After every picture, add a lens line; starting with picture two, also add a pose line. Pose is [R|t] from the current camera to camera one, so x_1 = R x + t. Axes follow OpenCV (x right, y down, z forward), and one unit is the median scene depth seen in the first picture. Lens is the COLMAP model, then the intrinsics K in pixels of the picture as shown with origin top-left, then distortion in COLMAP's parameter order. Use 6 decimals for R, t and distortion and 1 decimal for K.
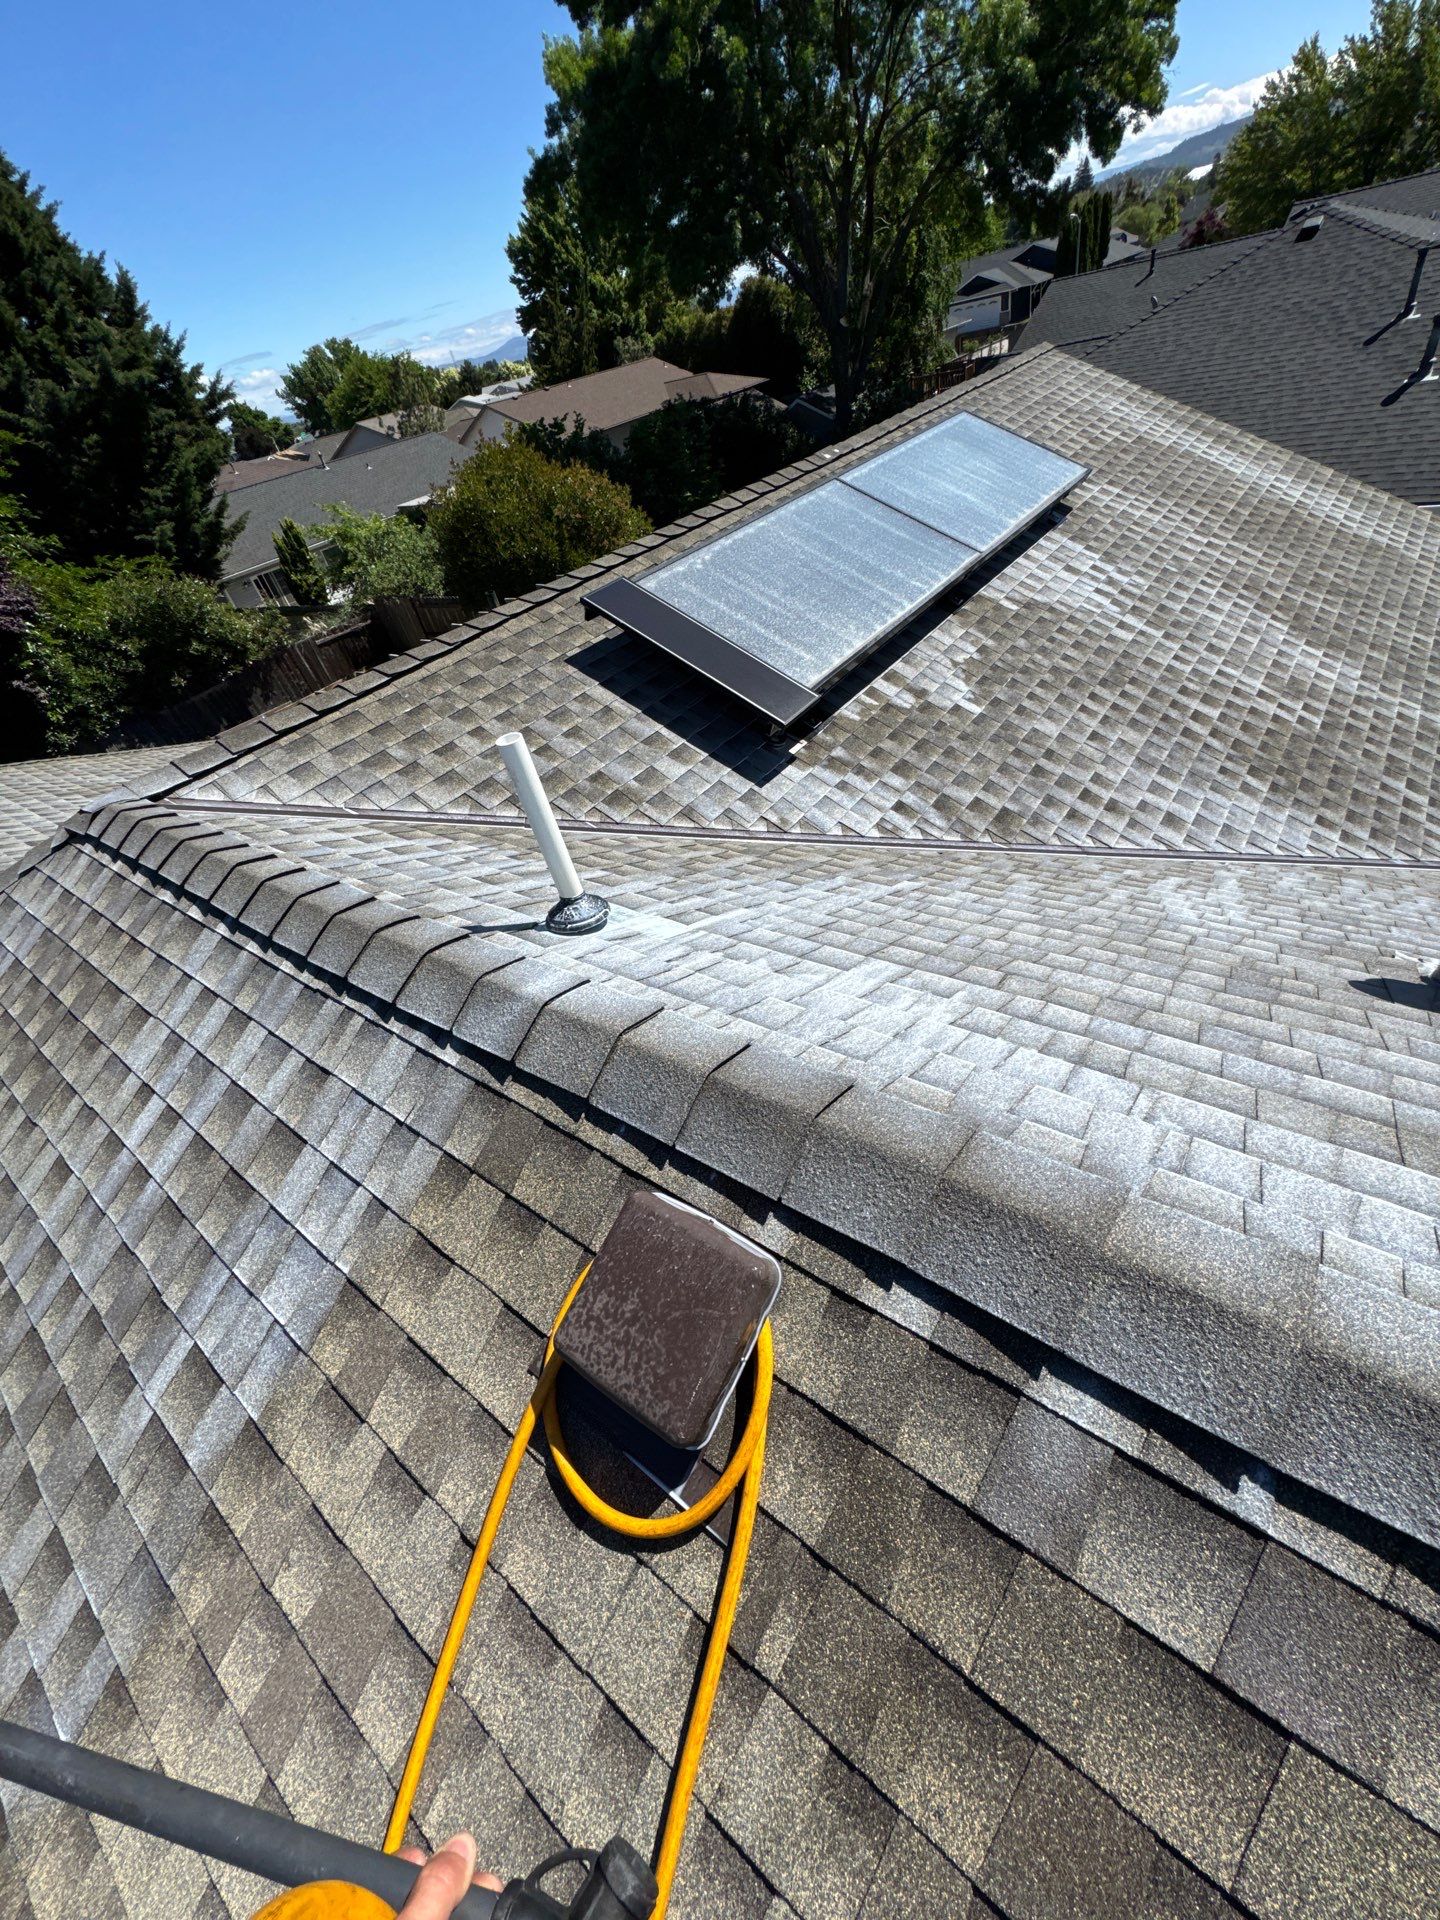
lens RADIAL K [[765.7, 0, 715.5], [0, 765.7, 957.3], [0, 0, 1]] dist [-0.001561, -0.000088]
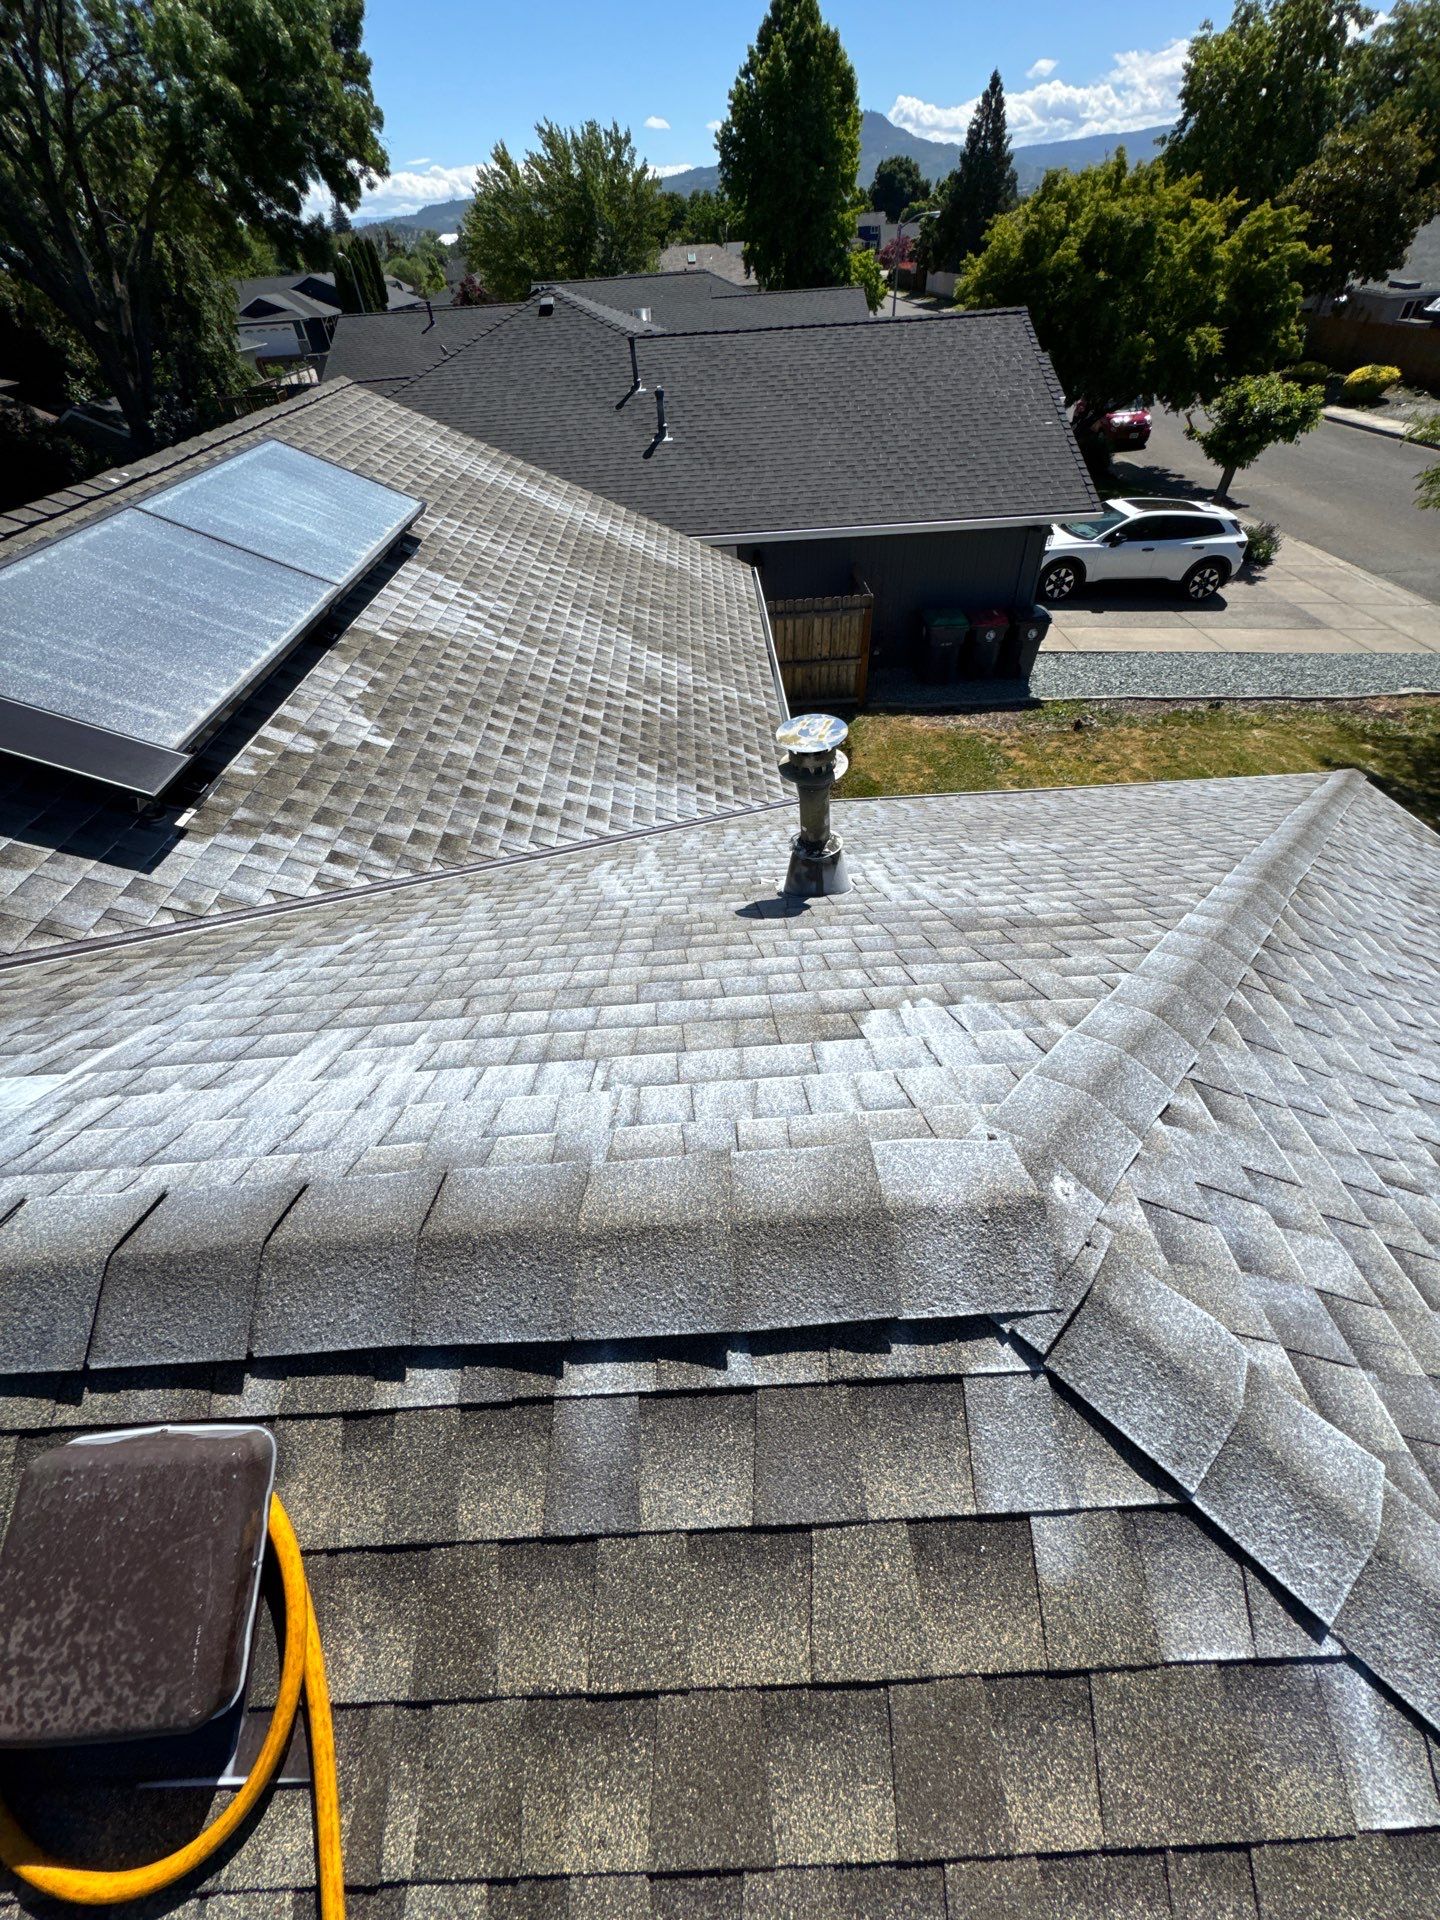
lens RADIAL K [[769.8, 0, 719.7], [0, 769.8, 957.3], [0, 0, 1]] dist [-0.002890, 0.000610]
pose [[0.771050, -0.303876, 0.559590, 0.034842], [0.321510, 0.944330, 0.069800, 0.002505], [-0.549648, 0.126095, 0.825825, -0.009268]]
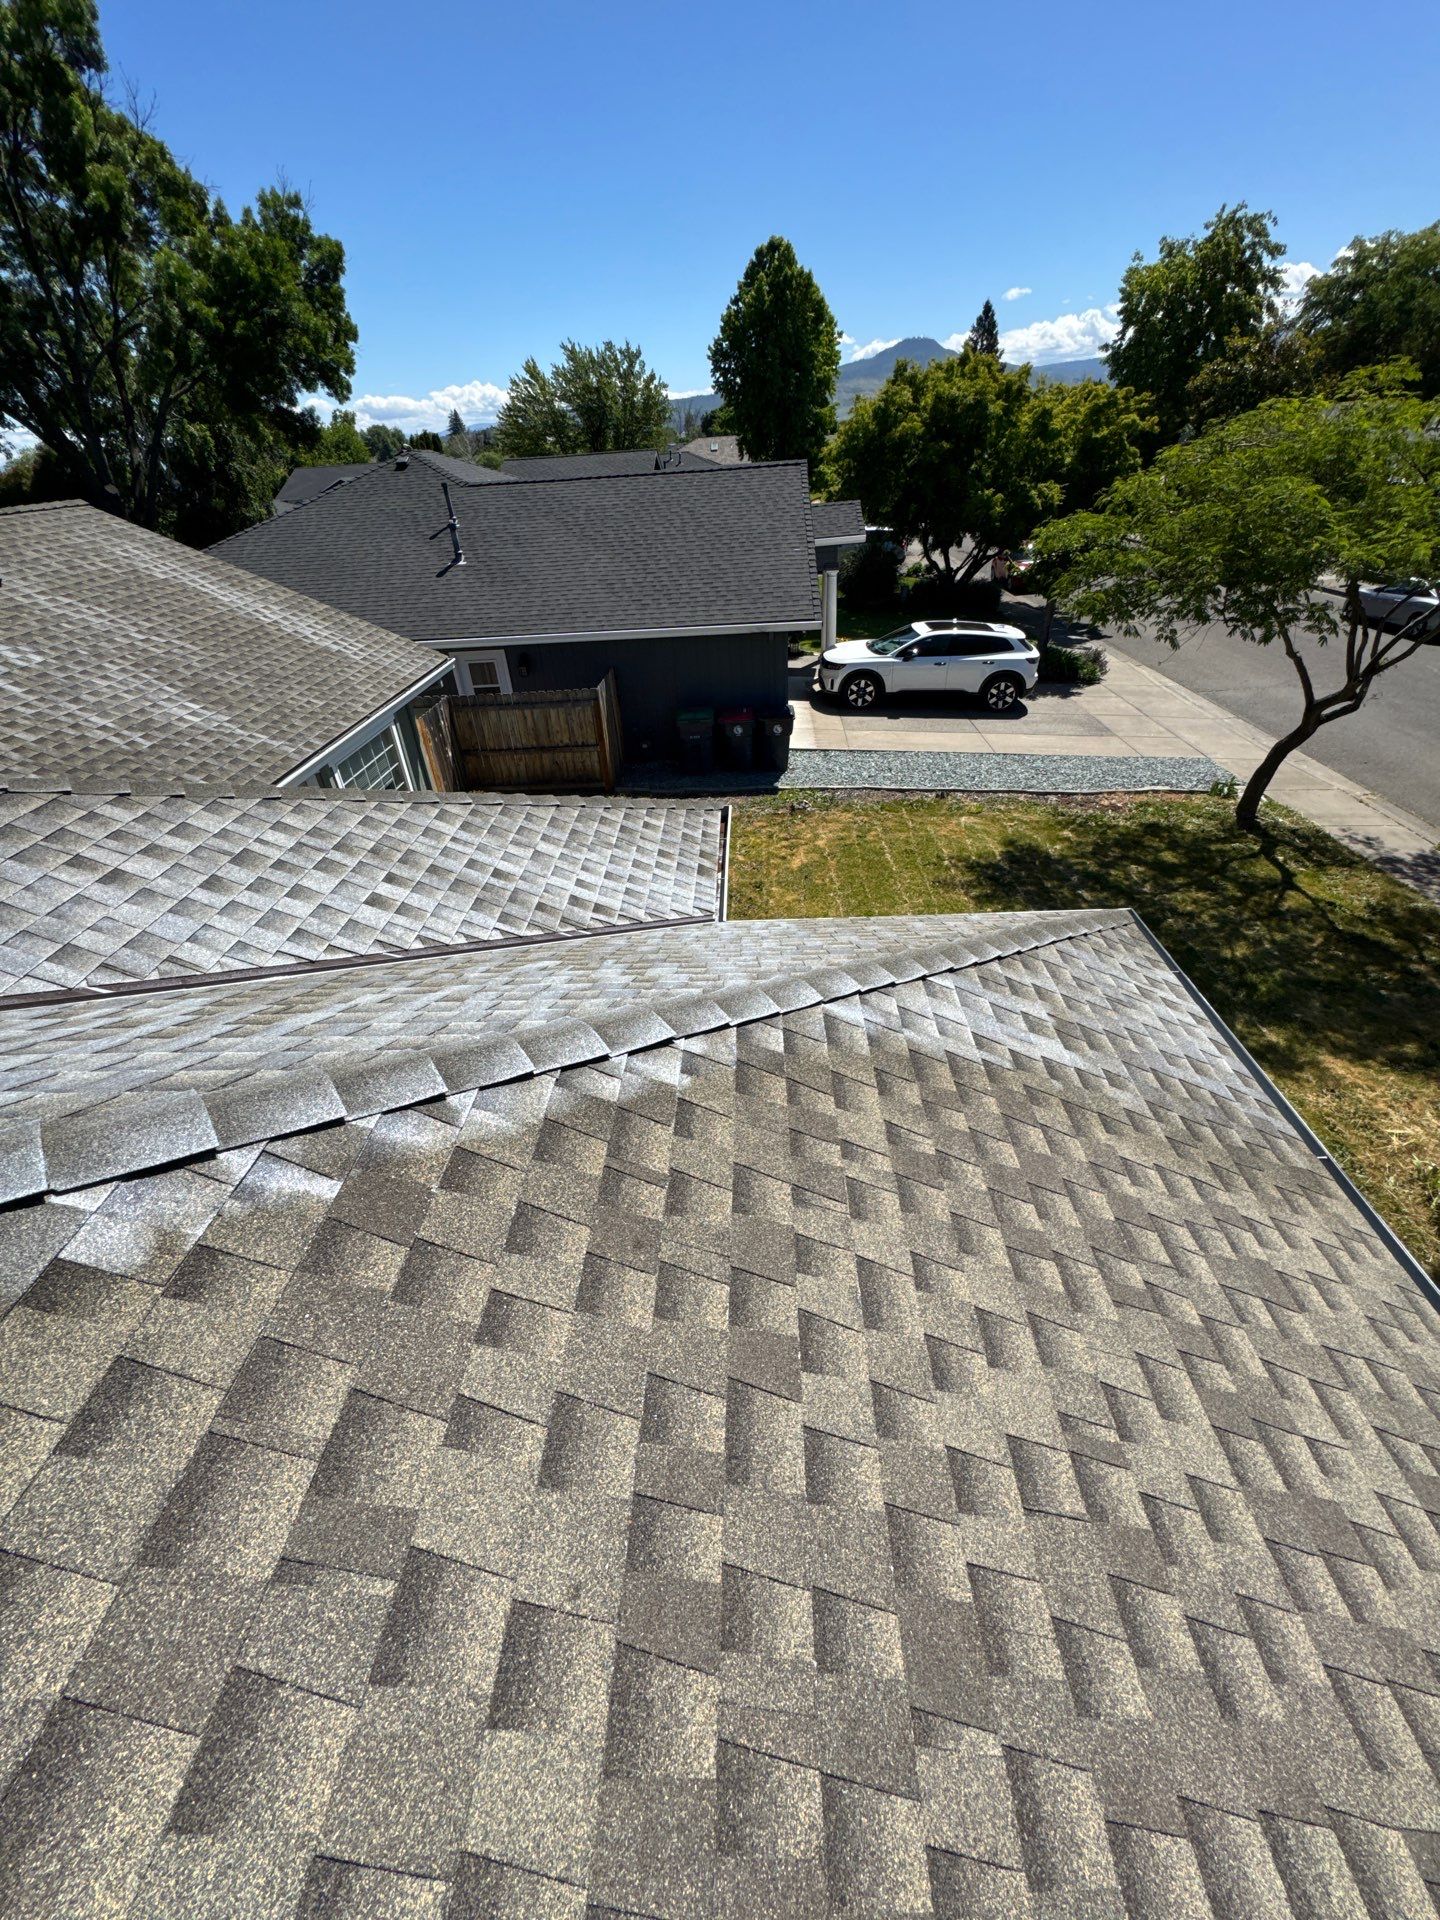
lens RADIAL K [[763.9, 0, 718.0], [0, 763.9, 960.3], [0, 0, 1]] dist [-0.004268, 0.000117]
pose [[0.816850, -0.187415, 0.545556, 0.881101], [0.281196, 0.955142, -0.092909, 0.529415], [-0.503671, 0.229301, 0.832909, -0.629316]]
